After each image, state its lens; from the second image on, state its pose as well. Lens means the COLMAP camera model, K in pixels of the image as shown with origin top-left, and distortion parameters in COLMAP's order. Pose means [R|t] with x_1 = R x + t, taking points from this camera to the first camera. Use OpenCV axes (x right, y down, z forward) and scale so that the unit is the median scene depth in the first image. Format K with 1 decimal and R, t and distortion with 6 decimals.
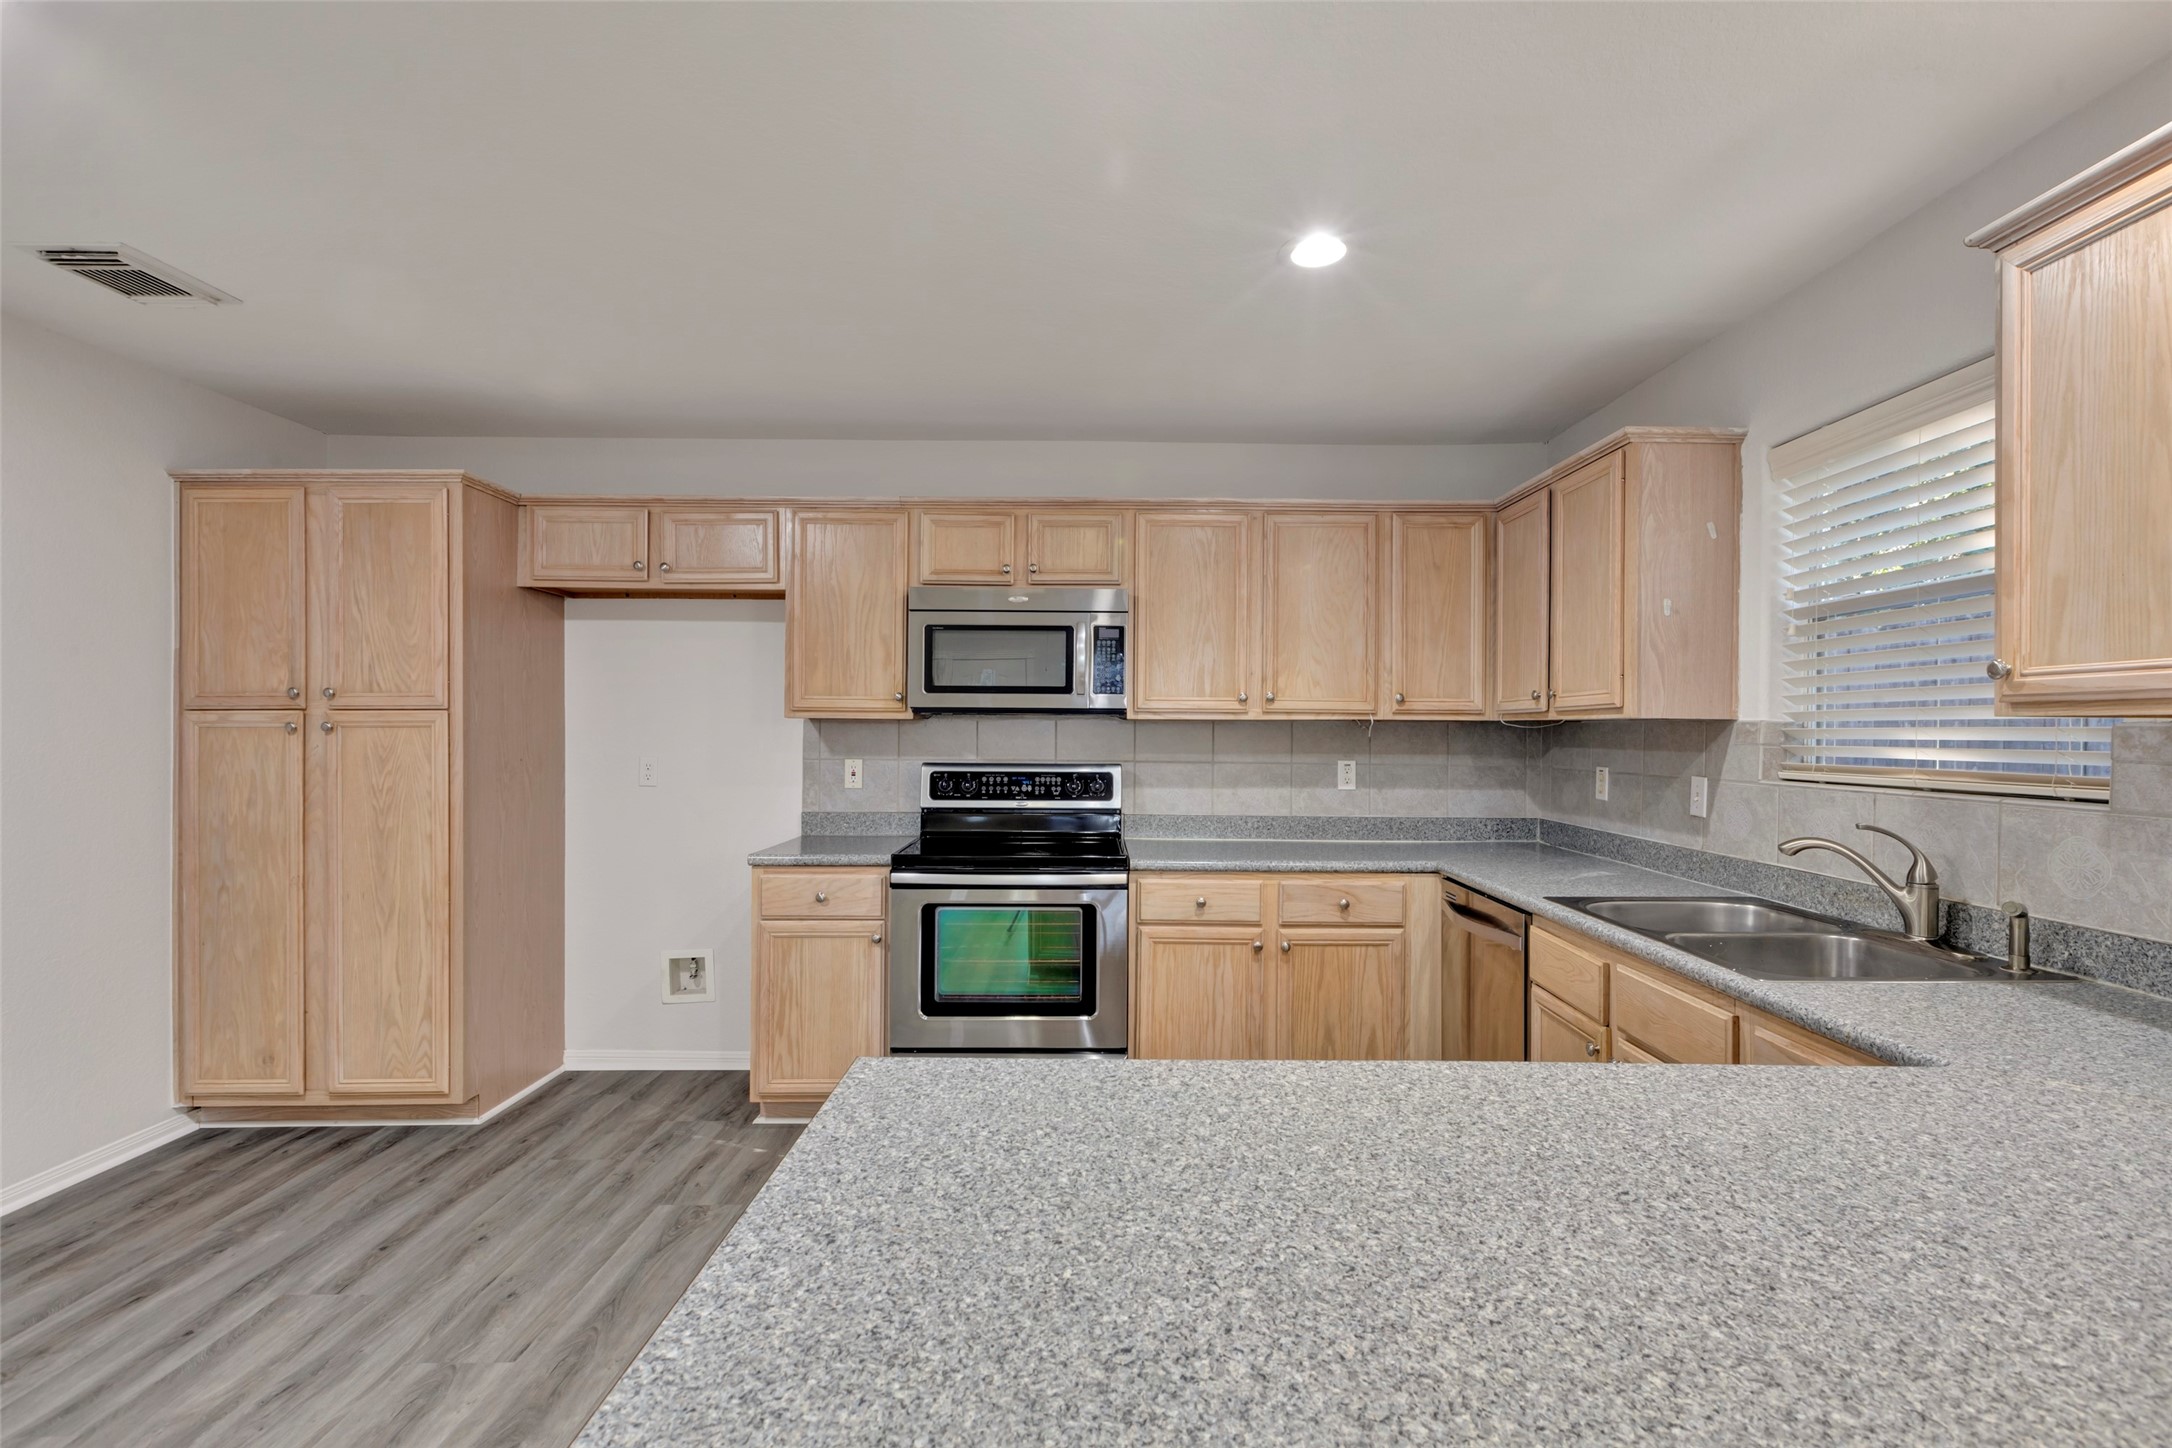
lens RADIAL K [[987.4, 0, 1095.8], [0, 987.4, 718.1], [0, 0, 1]] dist [0.002919, -0.000036]
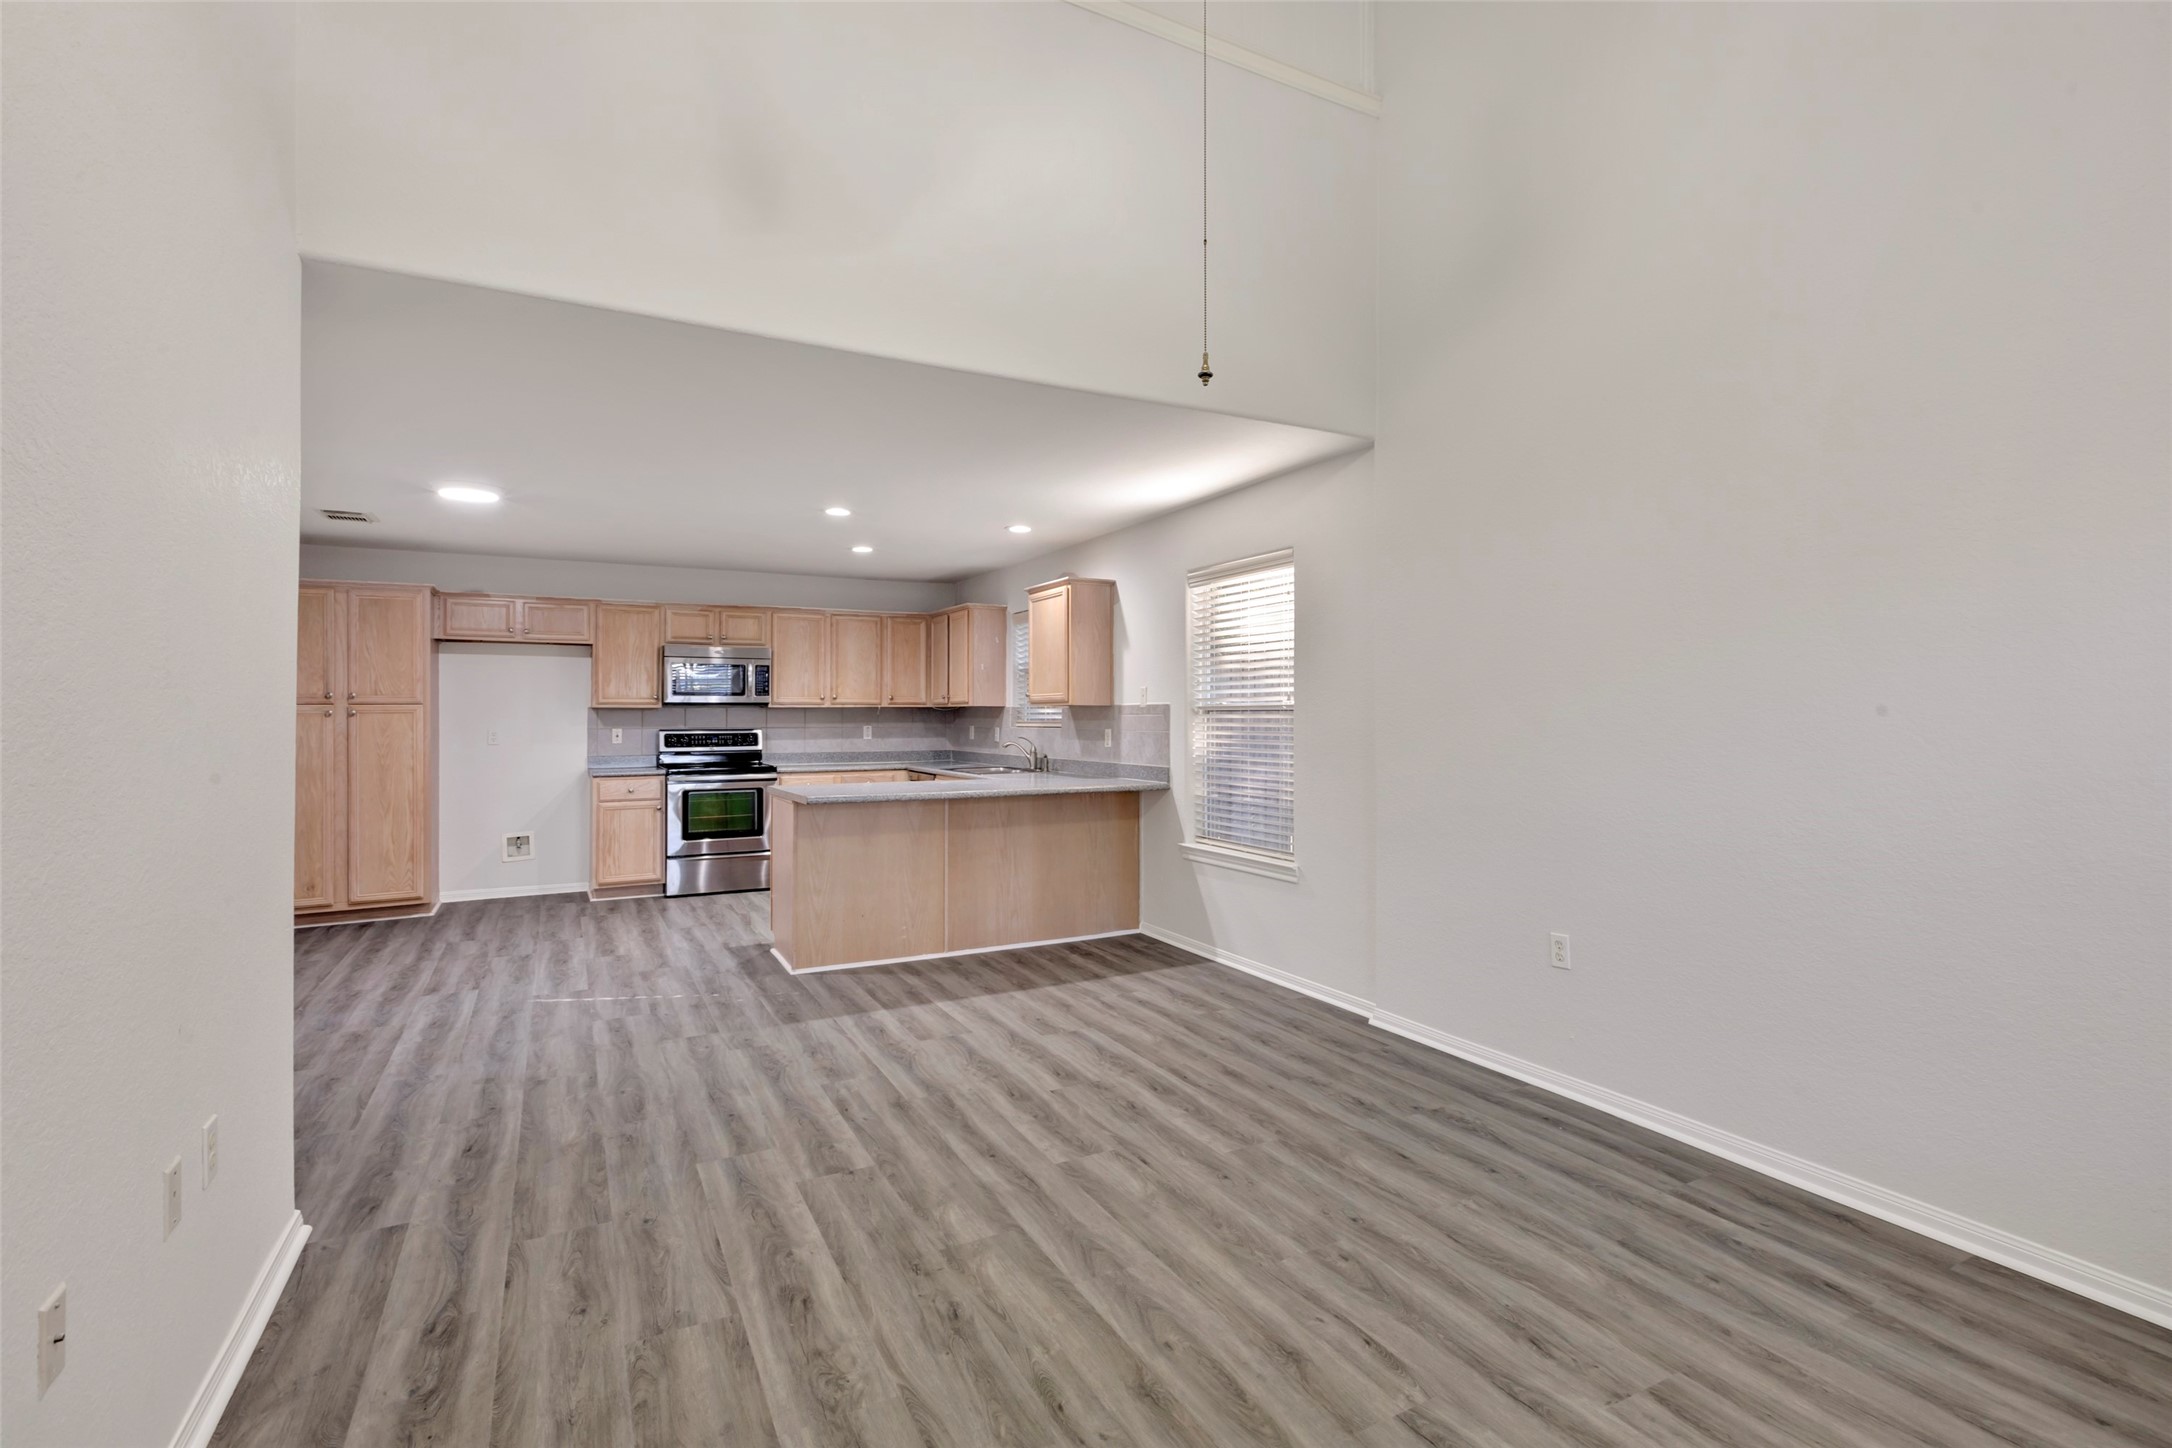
lens RADIAL K [[987.4, 0, 1095.8], [0, 987.4, 718.1], [0, 0, 1]] dist [0.002919, -0.000036]
pose [[0.878411, -0.009651, 0.477808, -0.413464], [0.002876, 0.999885, 0.014909, -0.006149], [-0.477897, -0.011722, 0.878338, -1.383956]]
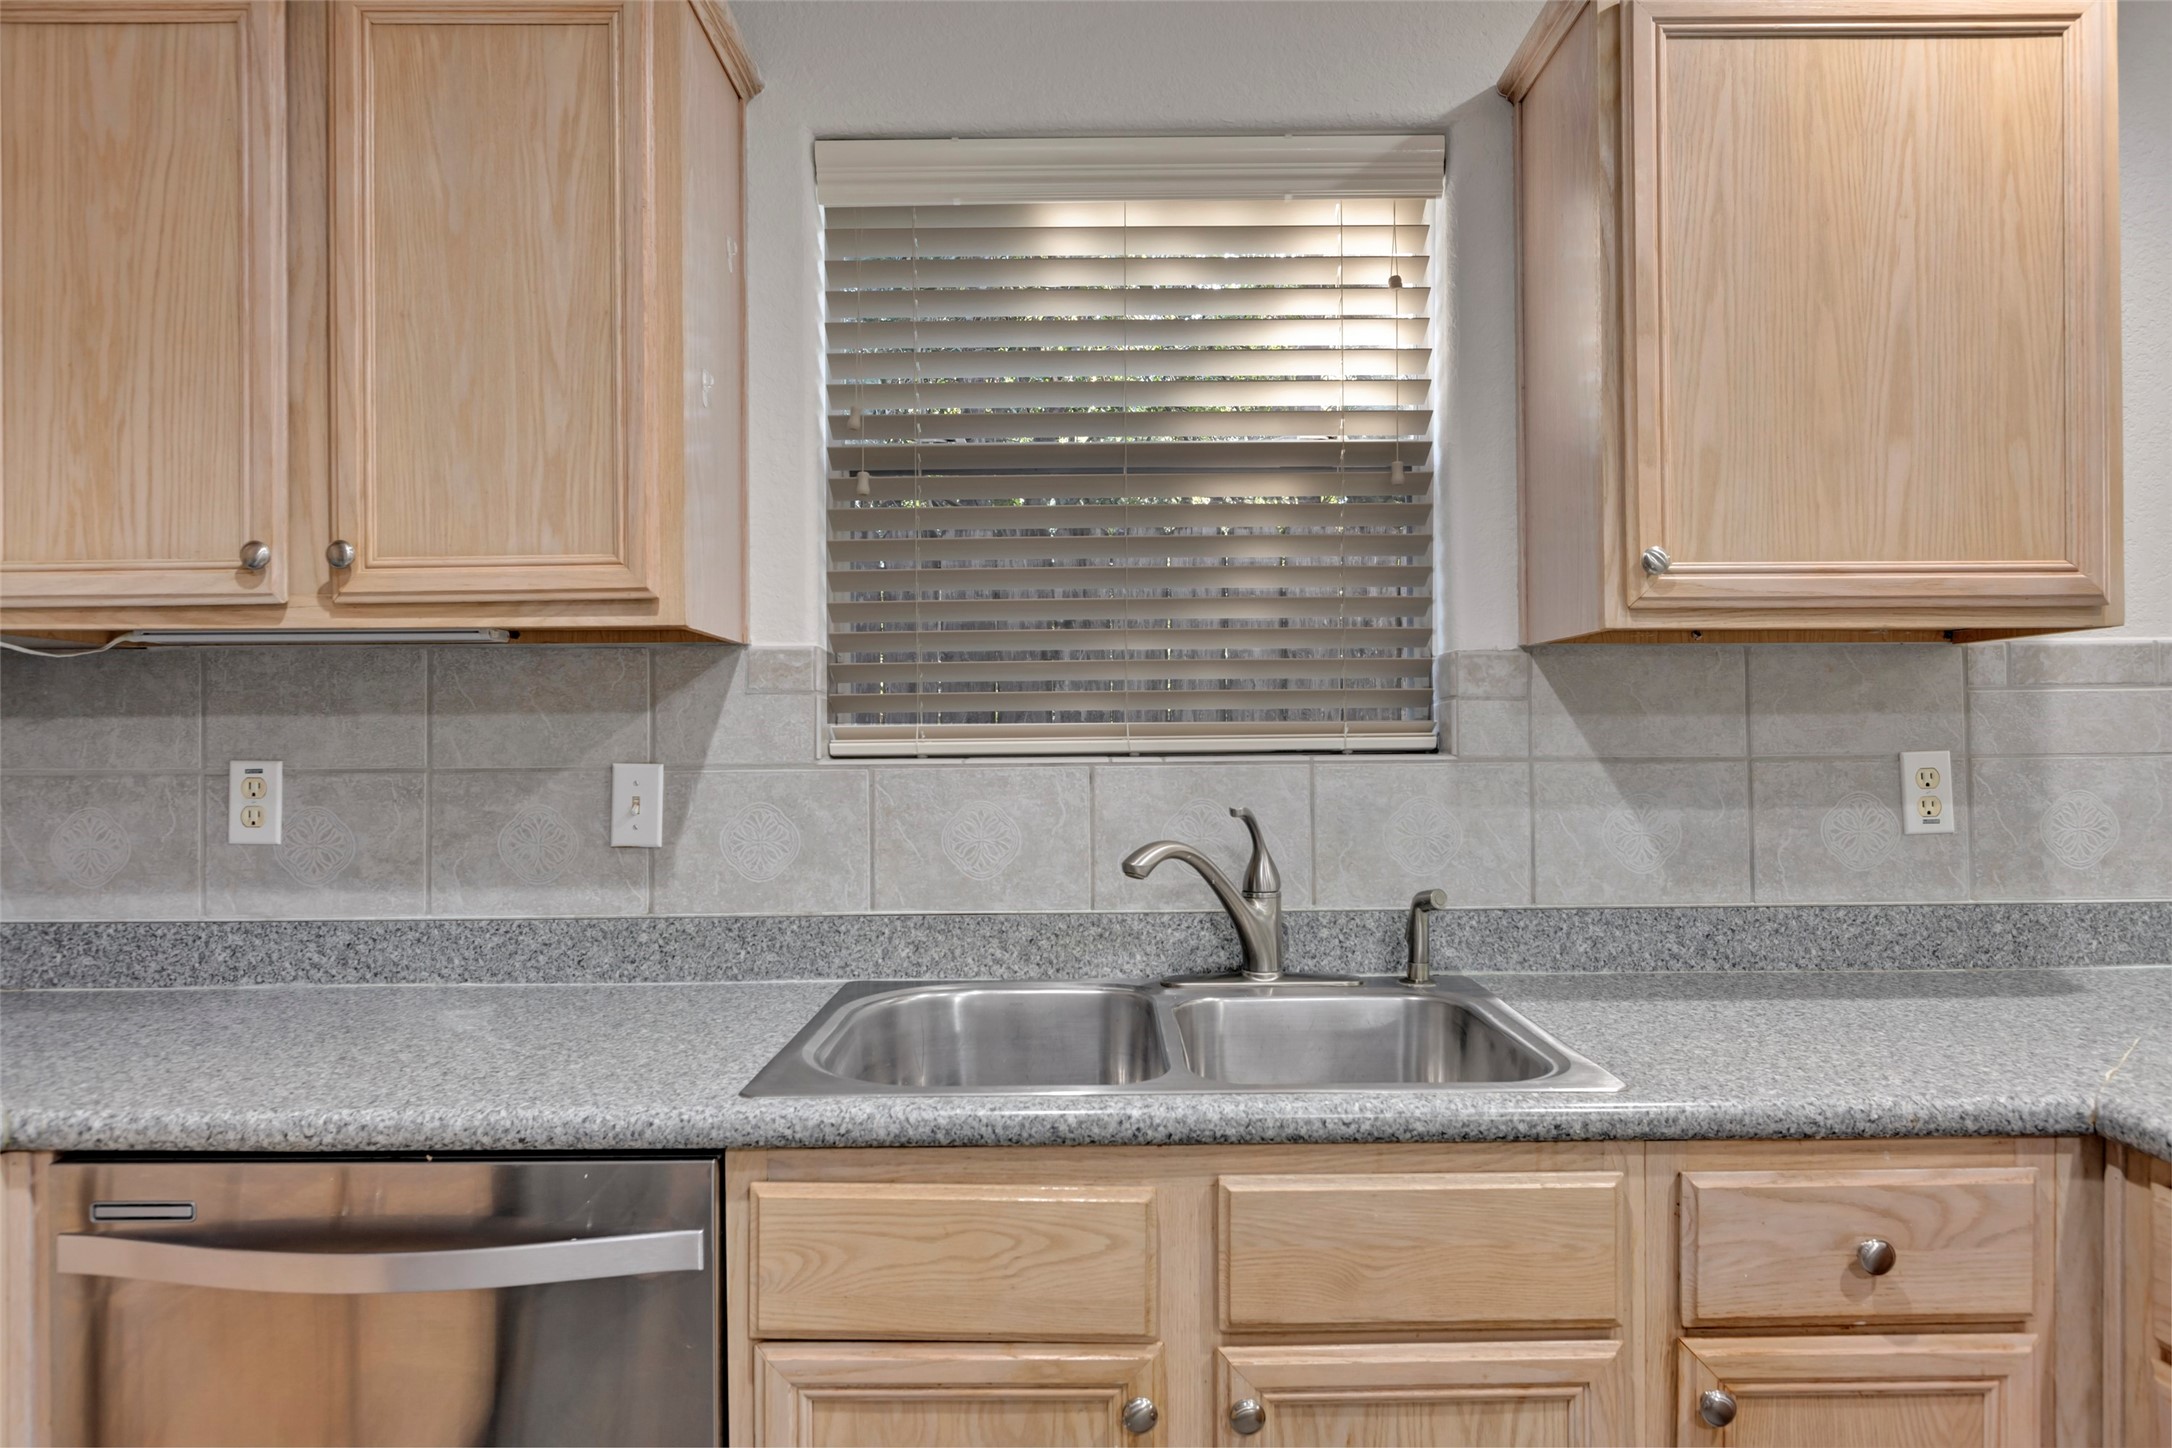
lens RADIAL K [[1339.1, 0, 1086.0], [0, 1339.1, 724.0], [0, 0, 1]] dist [-0.000012, -0.000635]
pose [[-0.004384, -0.000567, 0.999990, -0.034152], [-0.003258, 0.999995, 0.000553, 0.035147], [-0.999985, -0.003256, -0.004386, 0.704347]]
